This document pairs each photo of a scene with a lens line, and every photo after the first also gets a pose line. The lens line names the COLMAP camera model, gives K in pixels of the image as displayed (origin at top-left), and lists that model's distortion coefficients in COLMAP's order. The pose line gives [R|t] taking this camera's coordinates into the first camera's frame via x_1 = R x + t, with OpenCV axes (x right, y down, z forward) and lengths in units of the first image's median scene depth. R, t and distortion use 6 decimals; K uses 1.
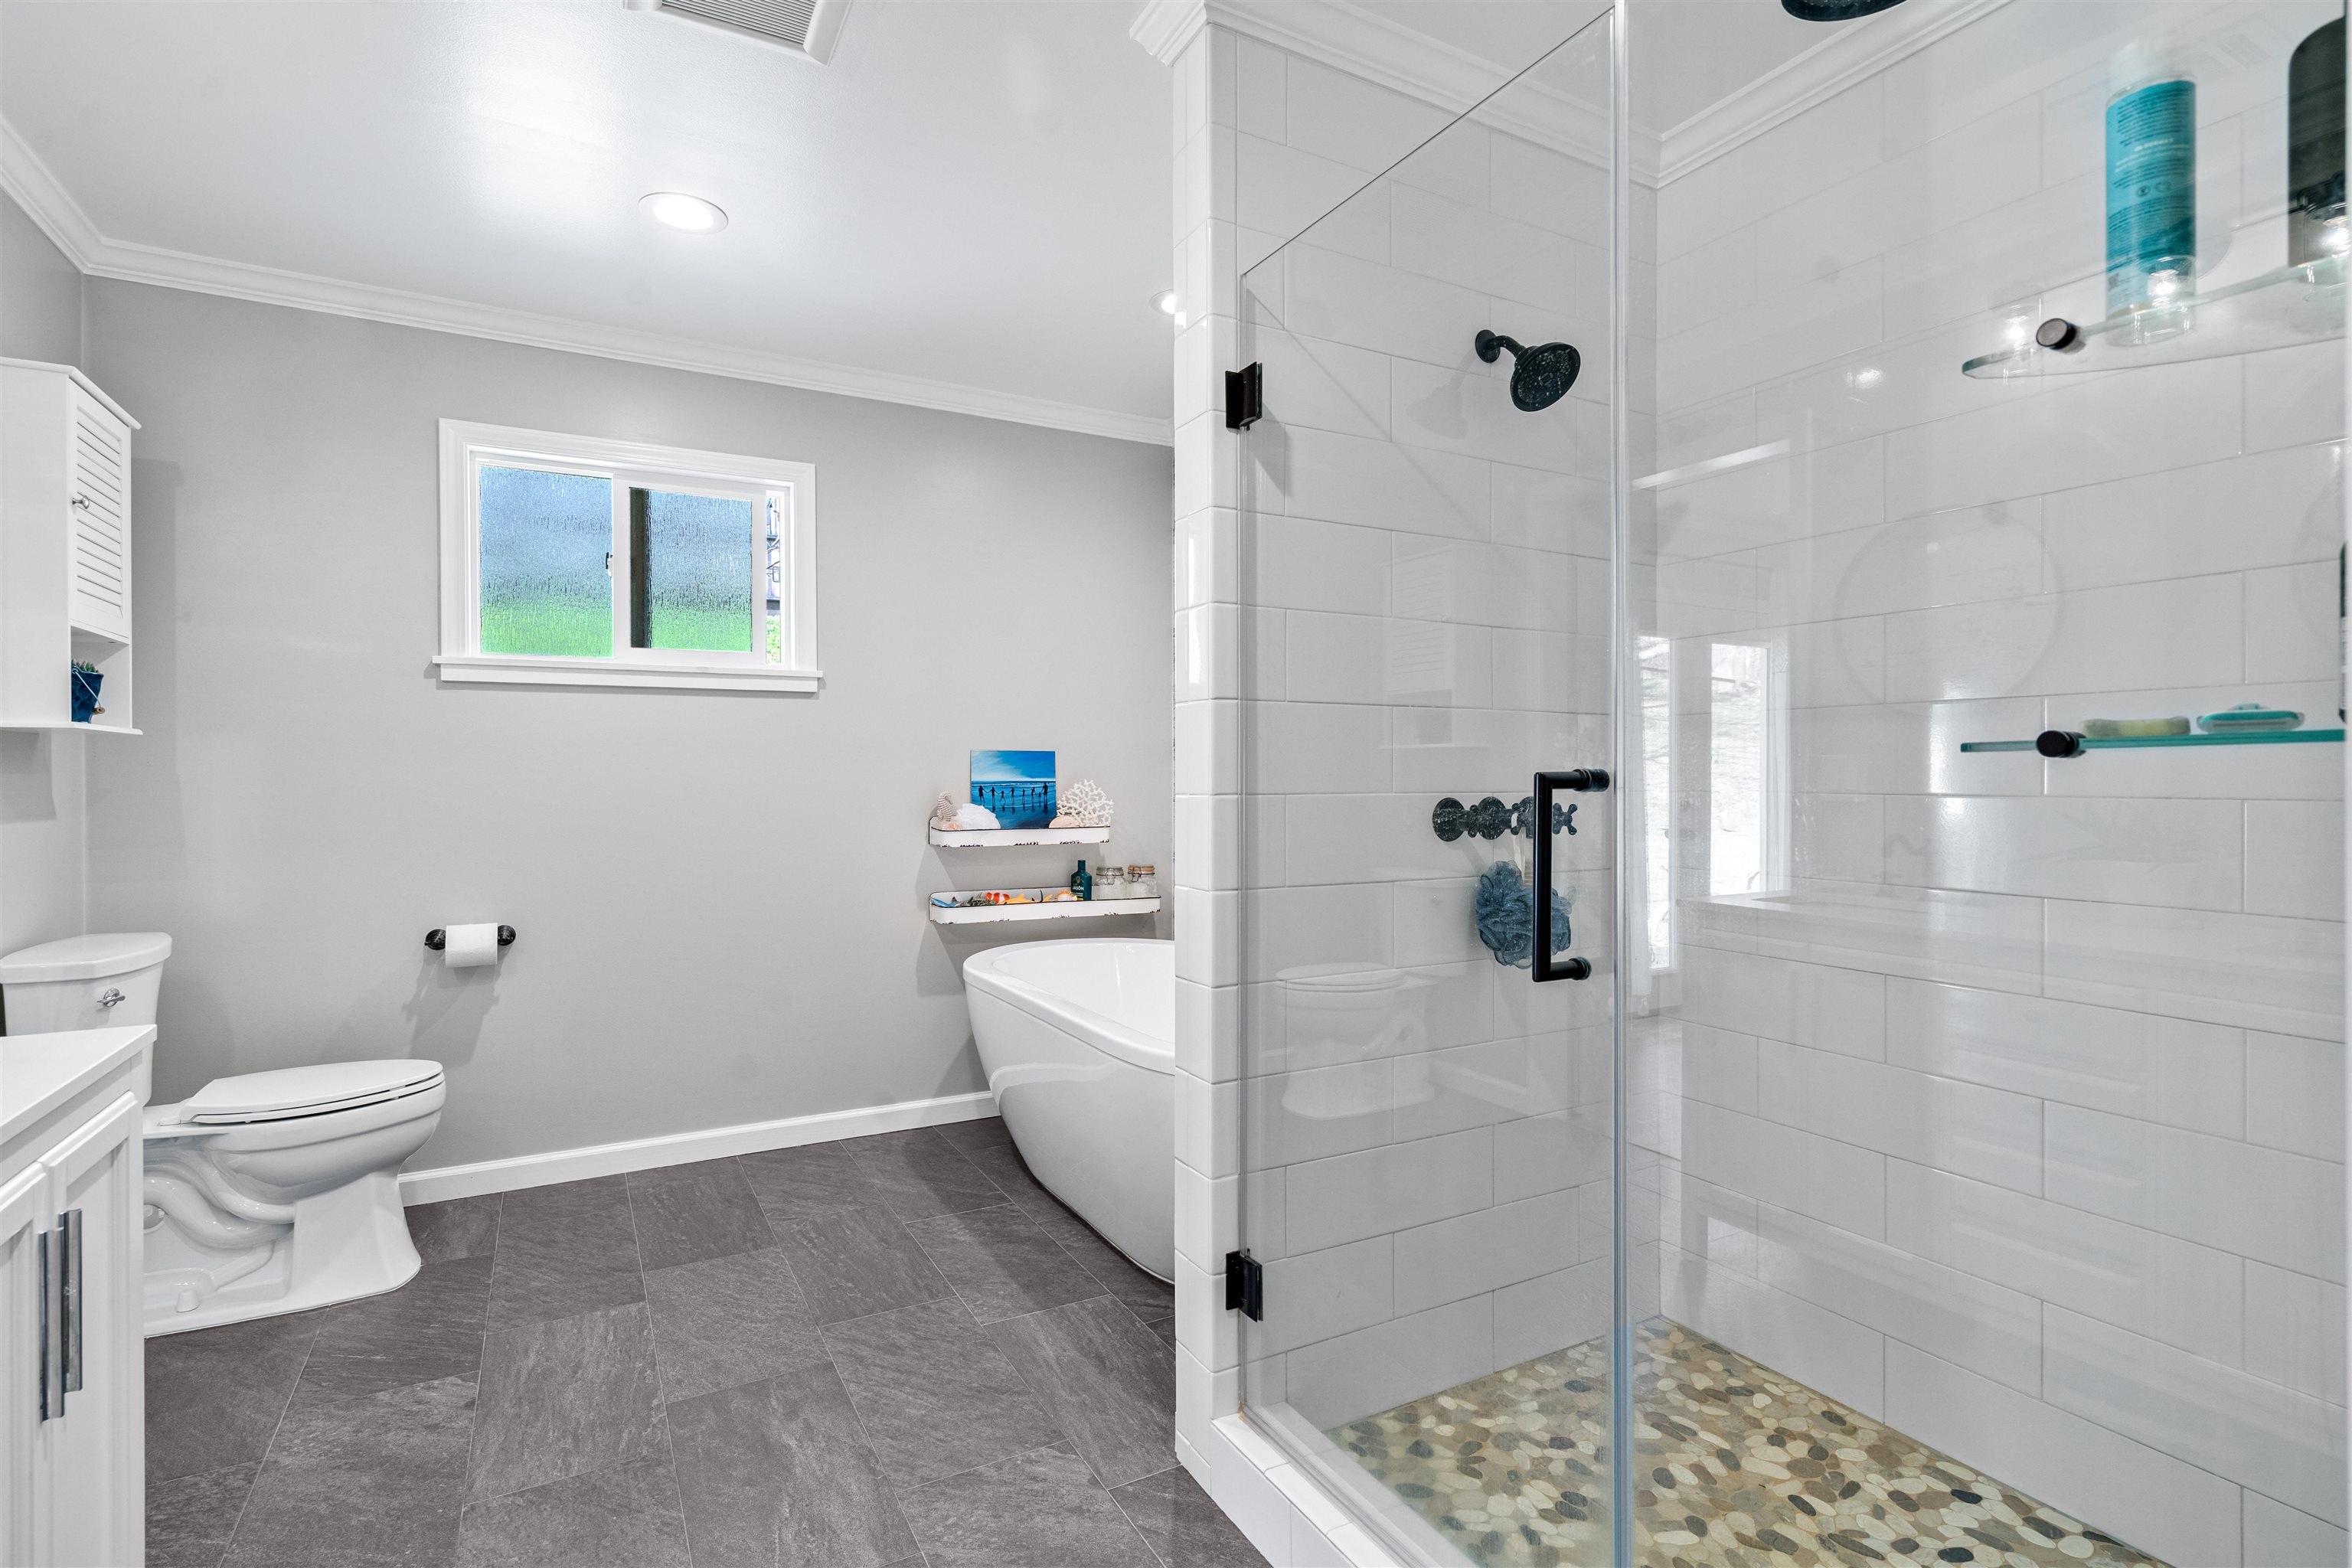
lens RADIAL K [[1111.4, 0, 1171.7], [0, 1111.4, 773.2], [0, 0, 1]] dist [0.000586, -0.000011]
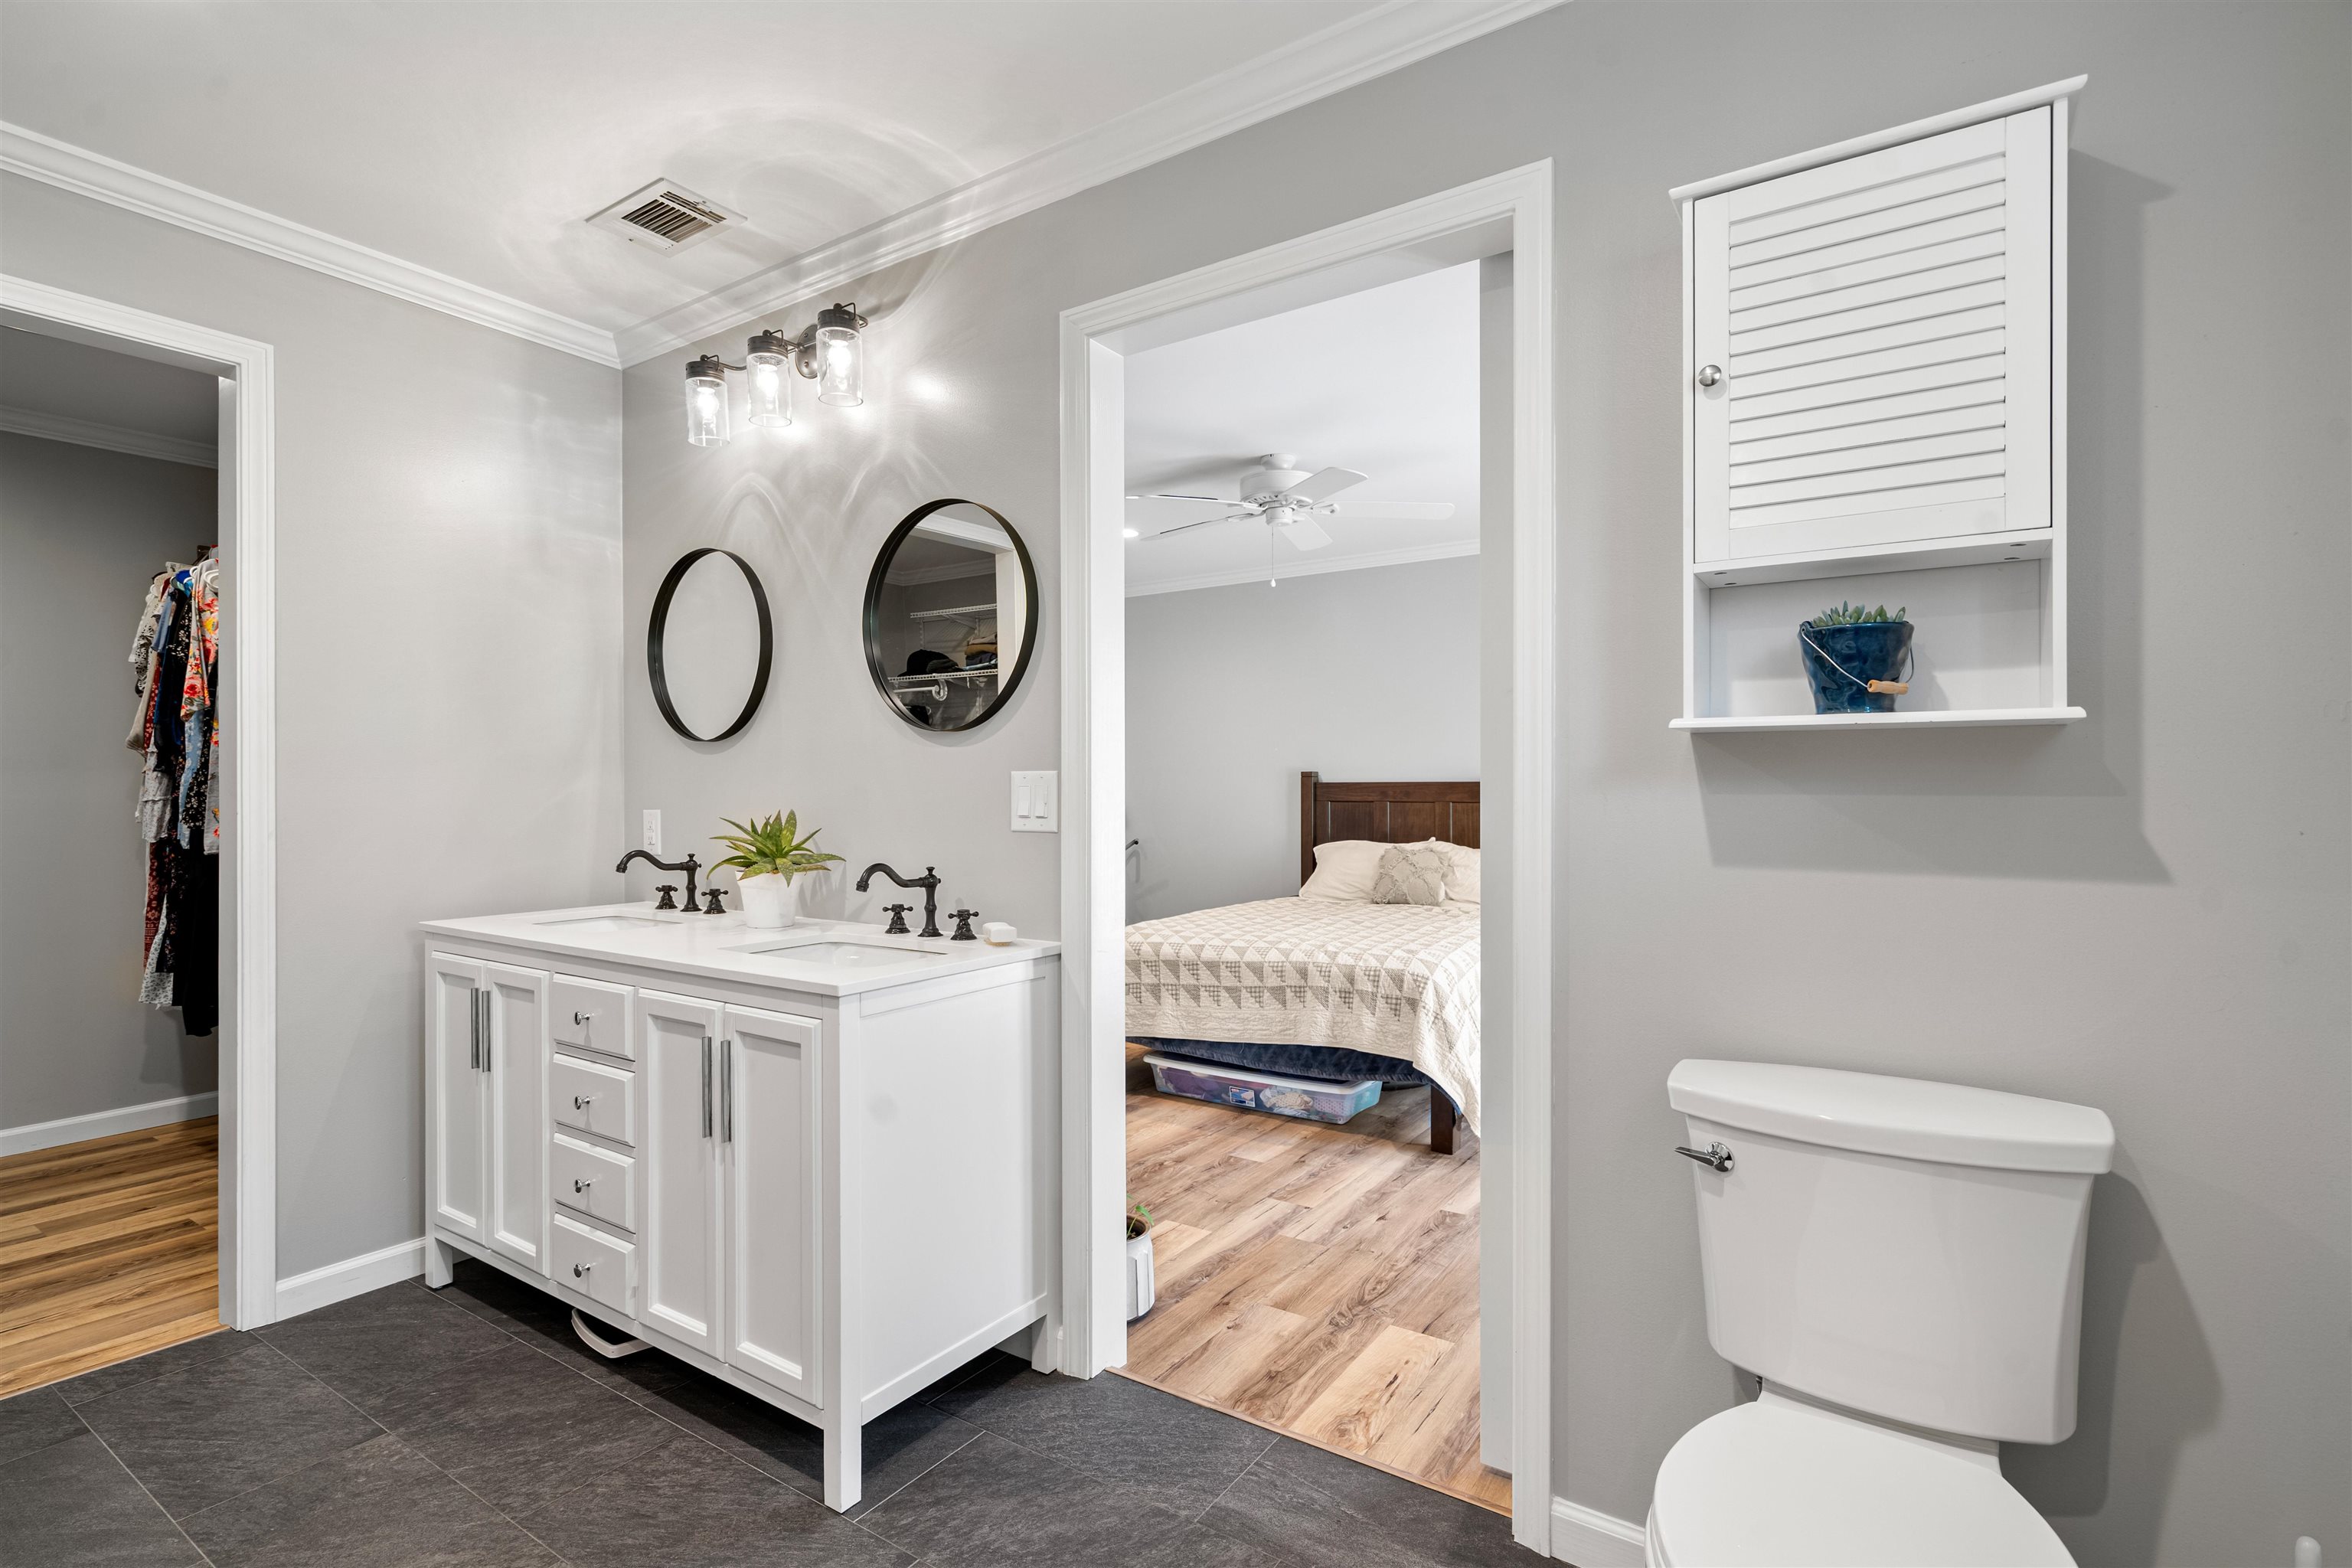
lens RADIAL K [[1115.8, 0, 1178.0], [0, 1115.8, 786.2], [0, 0, 1]] dist [0.000913, 0.000304]
pose [[-0.890664, 0.005438, -0.454630, -0.355359], [0.004013, 0.999984, 0.004098, -0.008128], [0.454645, 0.001826, -0.890671, 1.249847]]
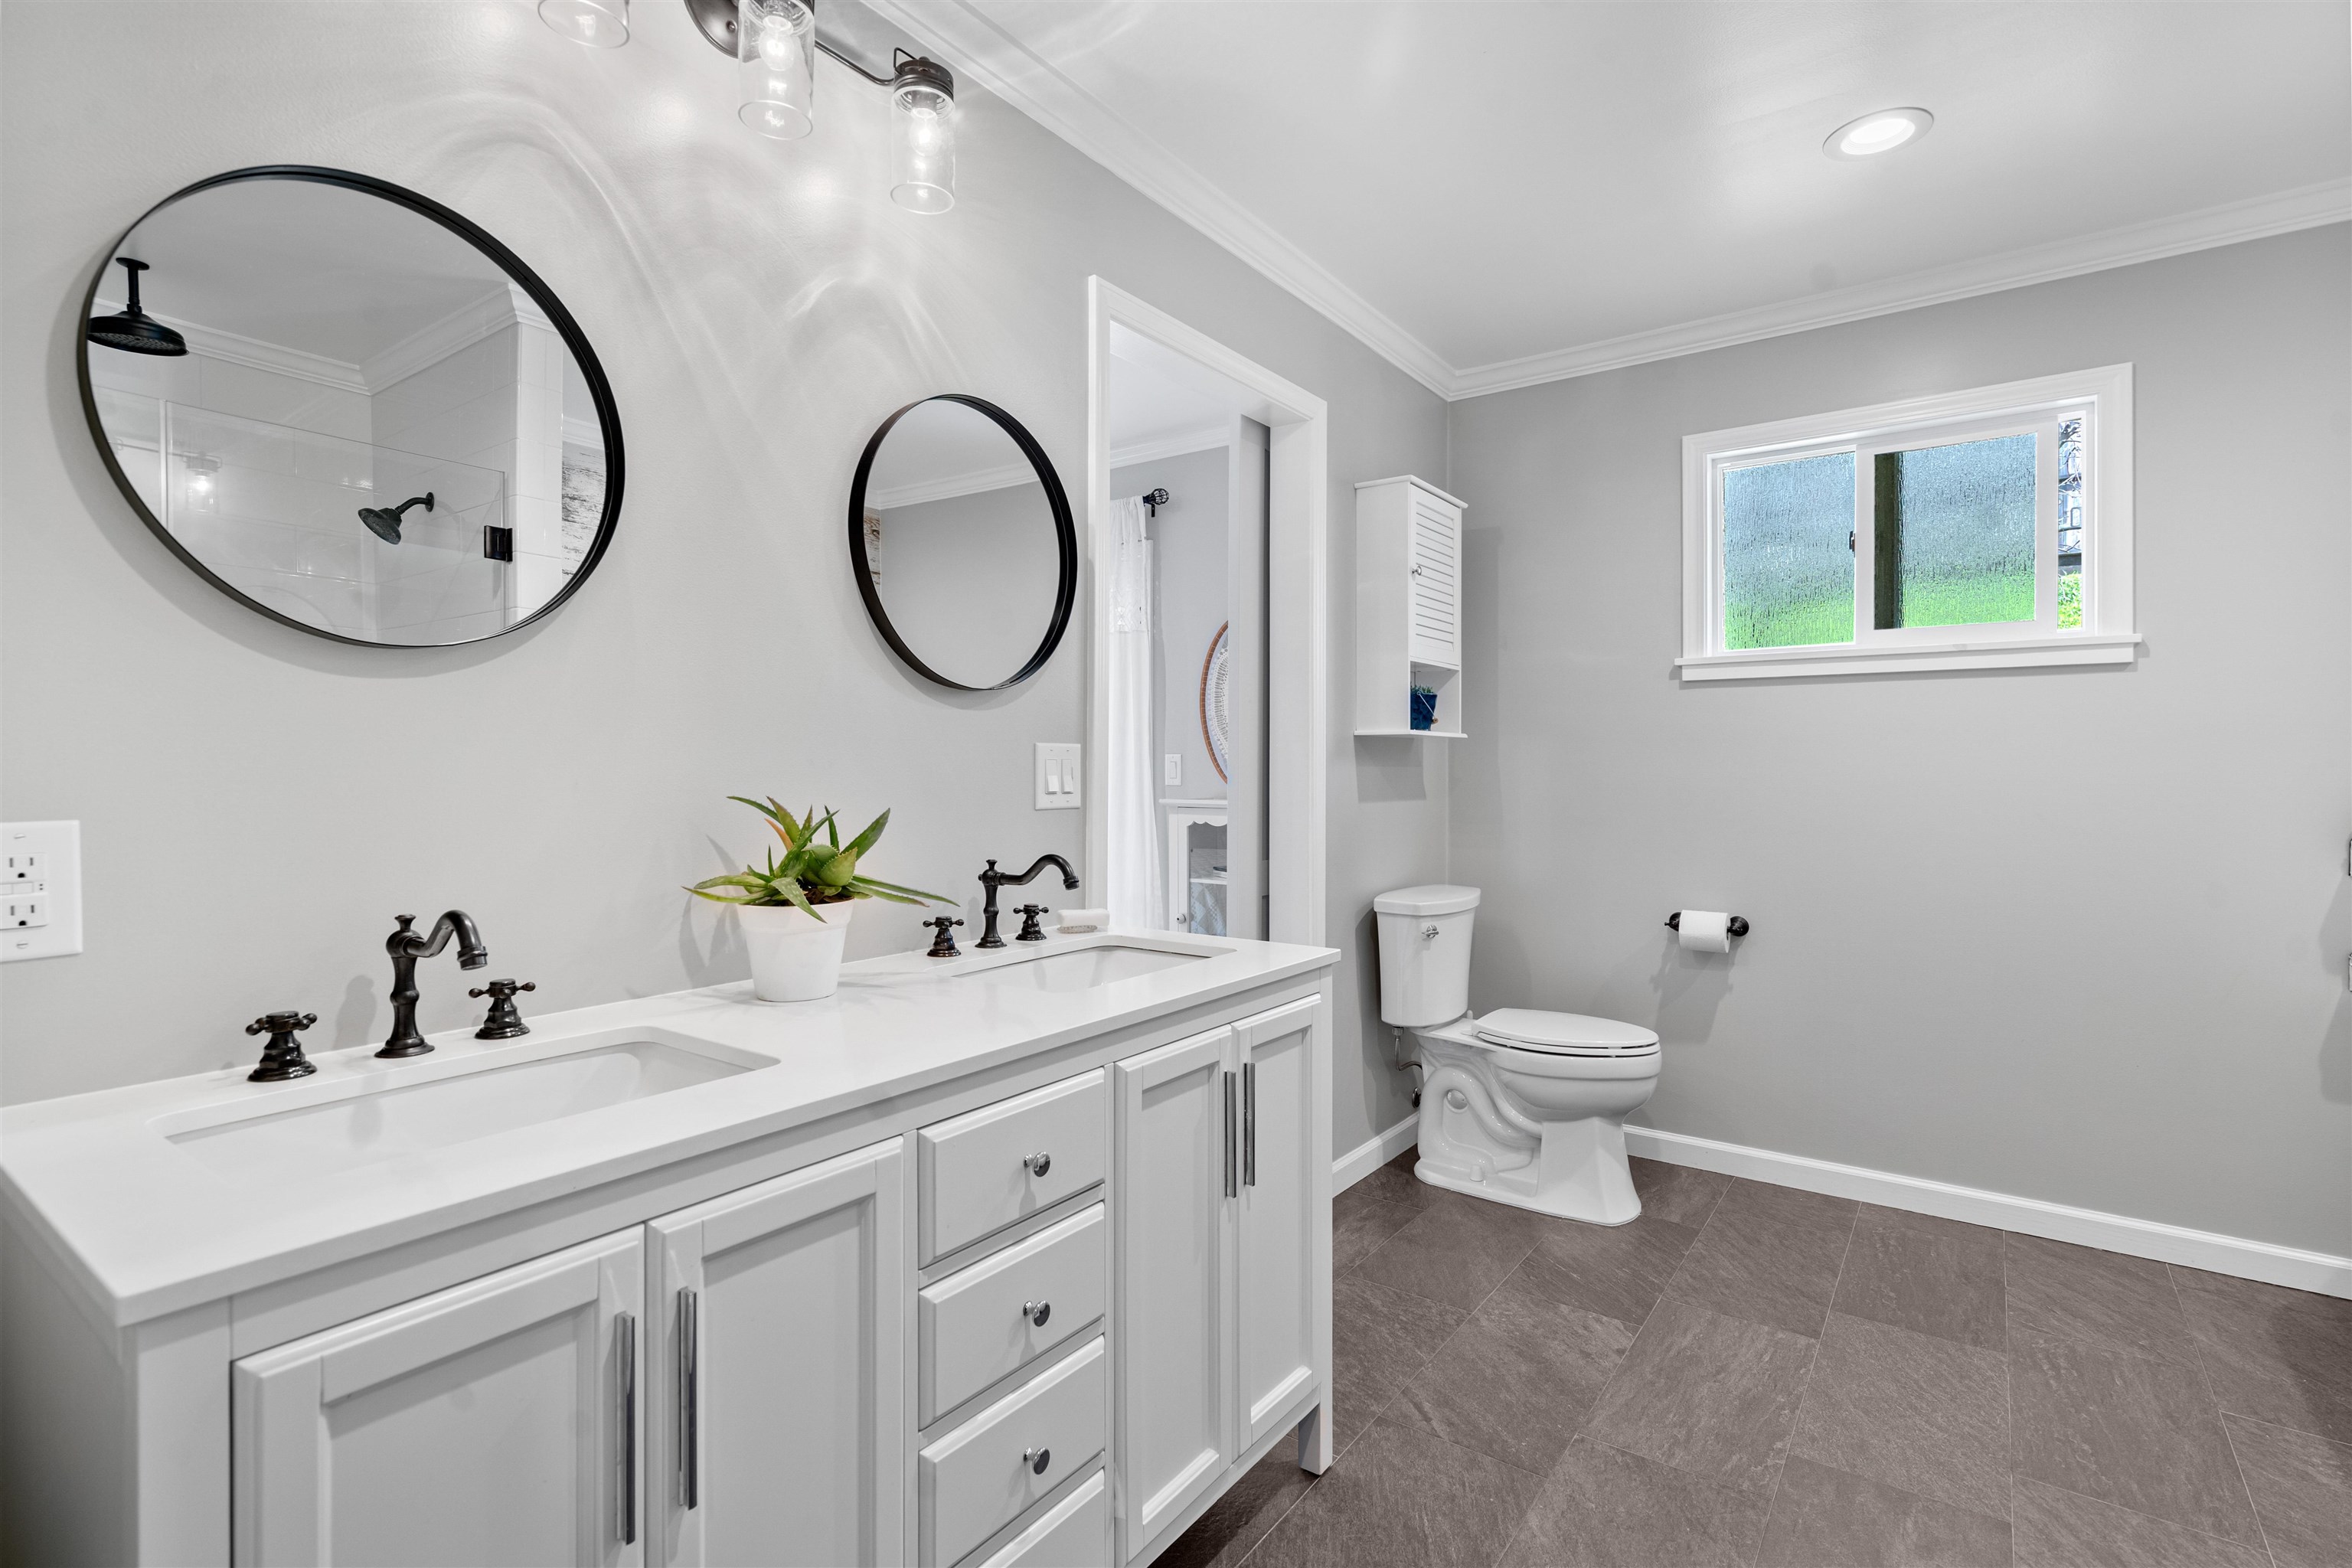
lens RADIAL K [[1111.4, 0, 1171.7], [0, 1111.4, 773.2], [0, 0, 1]] dist [0.000586, -0.000011]
pose [[0.423533, 0.007774, -0.905848, 0.127360], [-0.002758, 0.999970, 0.007292, -0.001124], [0.905877, -0.000590, 0.423541, 0.117937]]
